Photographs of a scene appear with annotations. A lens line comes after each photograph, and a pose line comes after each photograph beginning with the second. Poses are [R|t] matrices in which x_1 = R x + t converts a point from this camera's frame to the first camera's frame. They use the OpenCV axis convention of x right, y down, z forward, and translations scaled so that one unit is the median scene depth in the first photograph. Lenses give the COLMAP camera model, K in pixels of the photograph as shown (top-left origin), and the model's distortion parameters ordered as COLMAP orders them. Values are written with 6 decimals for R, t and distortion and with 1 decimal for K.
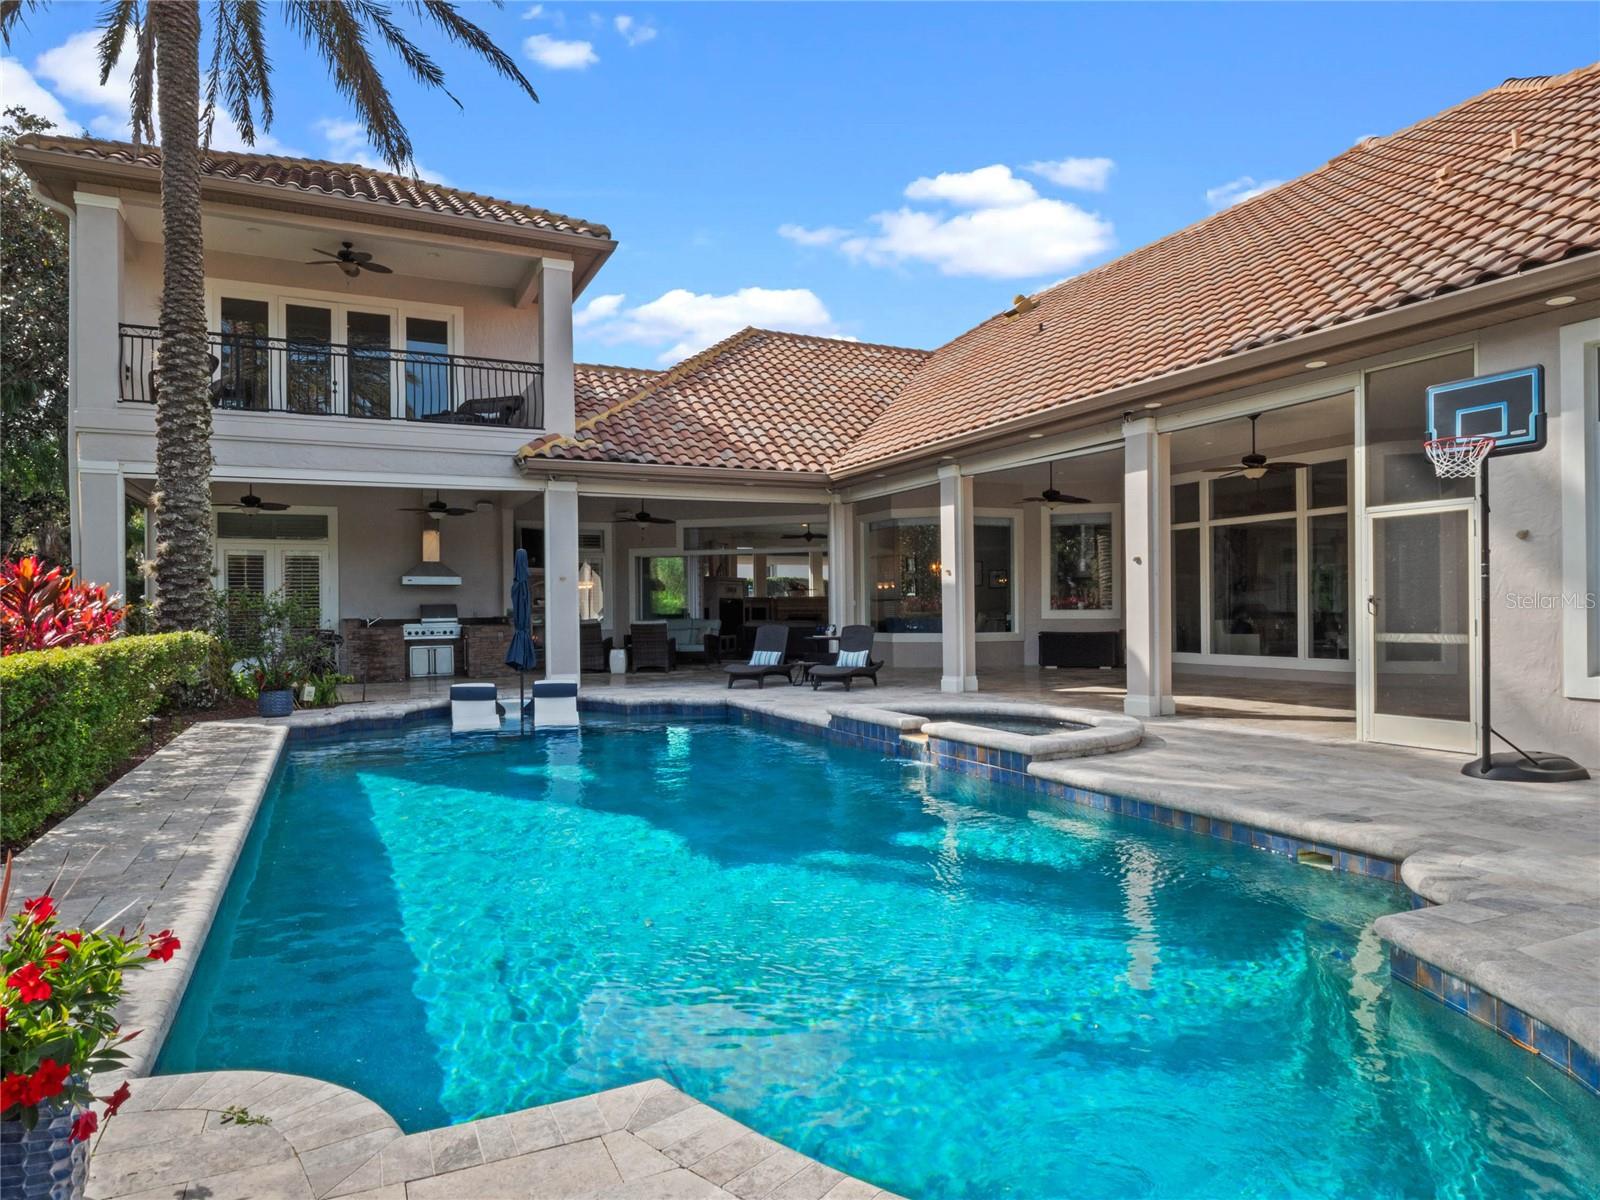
lens RADIAL K [[1000.3, 0, 808.8], [0, 1000.3, 605.3], [0, 0, 1]] dist [0.005740, -0.003408]
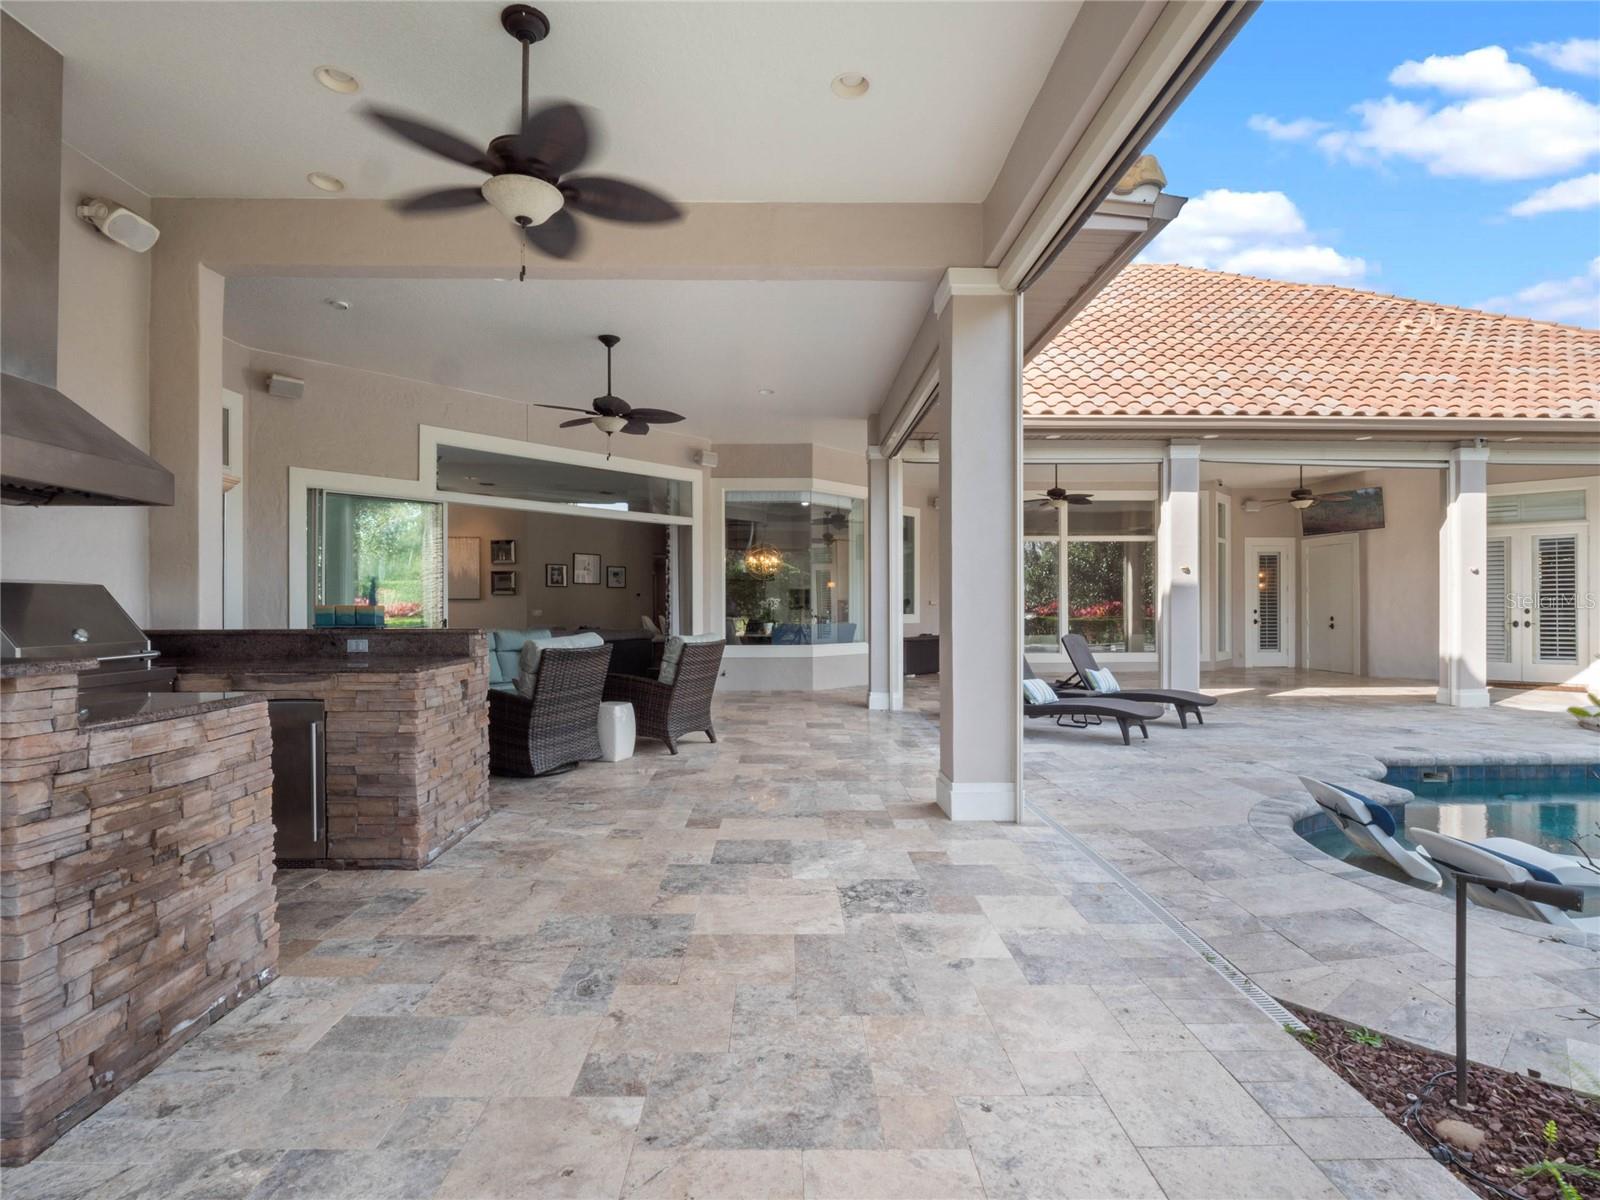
lens RADIAL K [[777.6, 0, 797.5], [0, 777.6, 602.6], [0, 0, 1]] dist [-0.017481, -0.001378]
pose [[0.422486, 0.016490, 0.906219, -0.564391], [-0.006699, 0.999864, -0.015071, 0.006292], [-0.906345, 0.000297, 0.422539, 0.959787]]
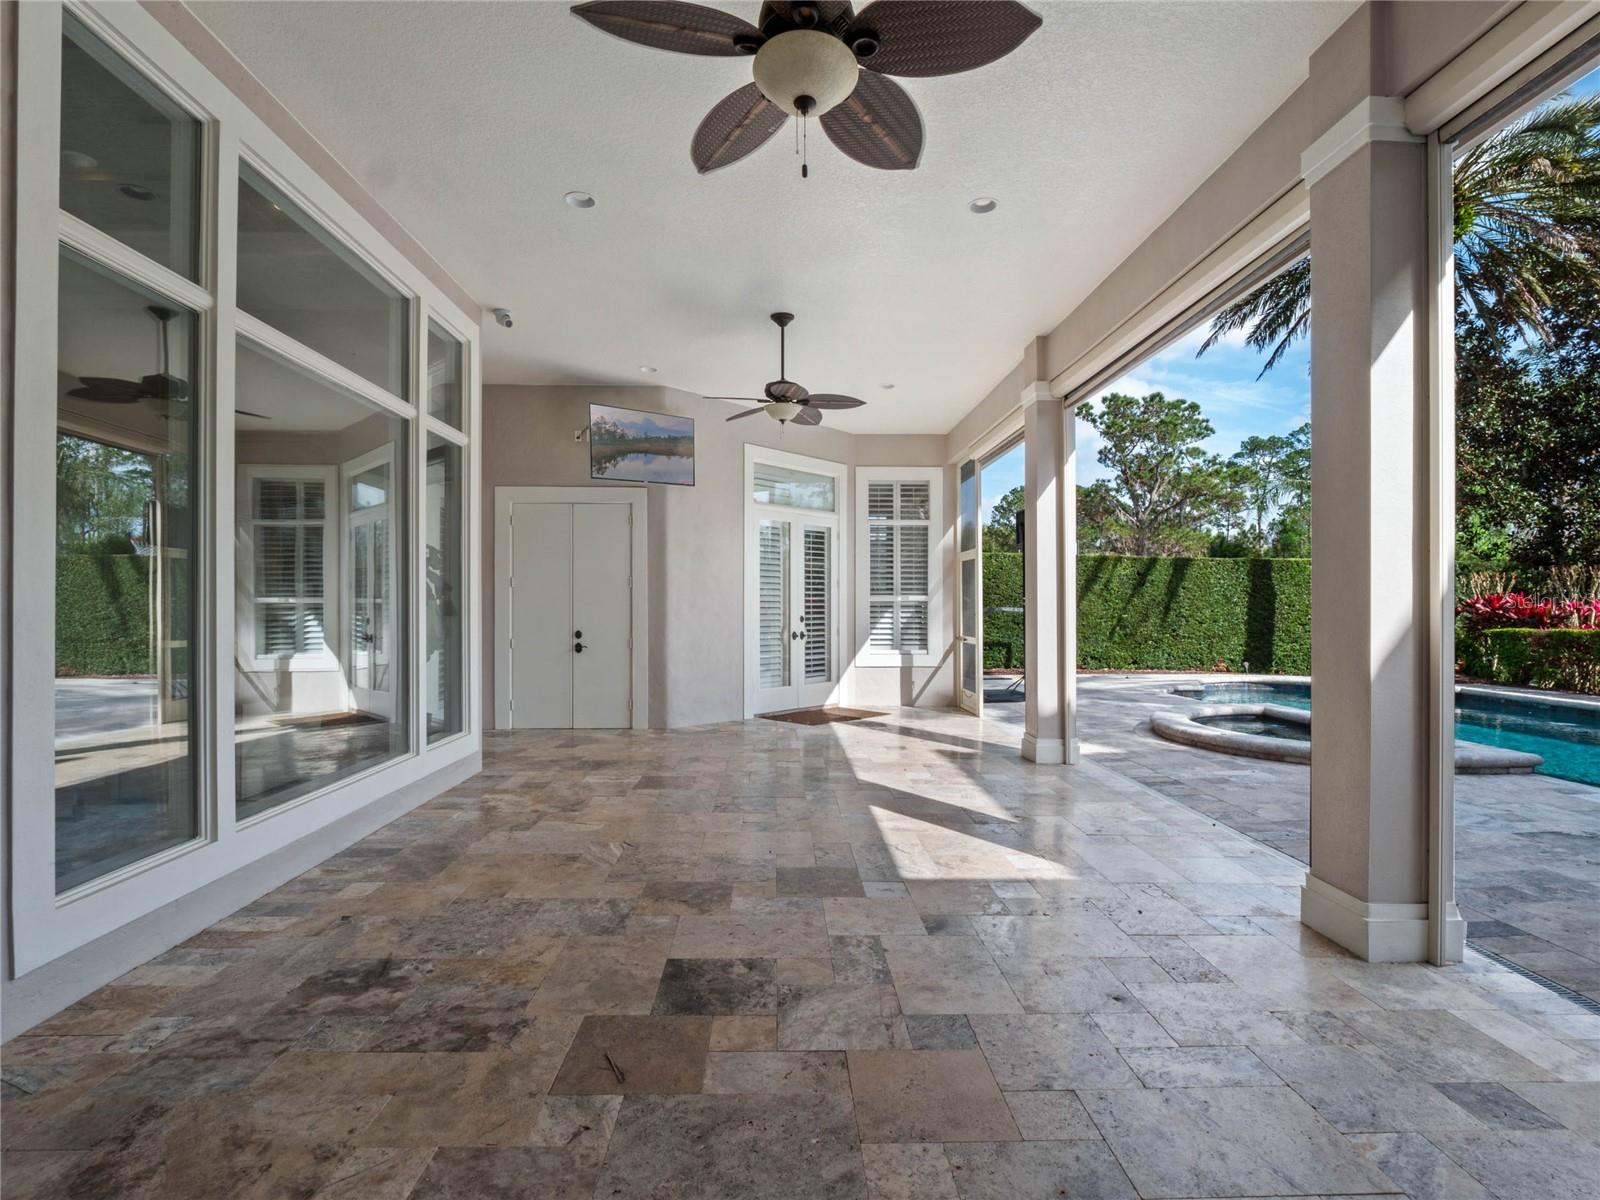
lens RADIAL K [[777.6, 0, 797.5], [0, 777.6, 602.6], [0, 0, 1]] dist [-0.017481, -0.001378]
pose [[-0.916078, 0.012161, 0.400816, 0.201207], [0.006886, 0.999870, -0.014598, -0.005277], [-0.400941, -0.010613, -0.916042, 1.181835]]
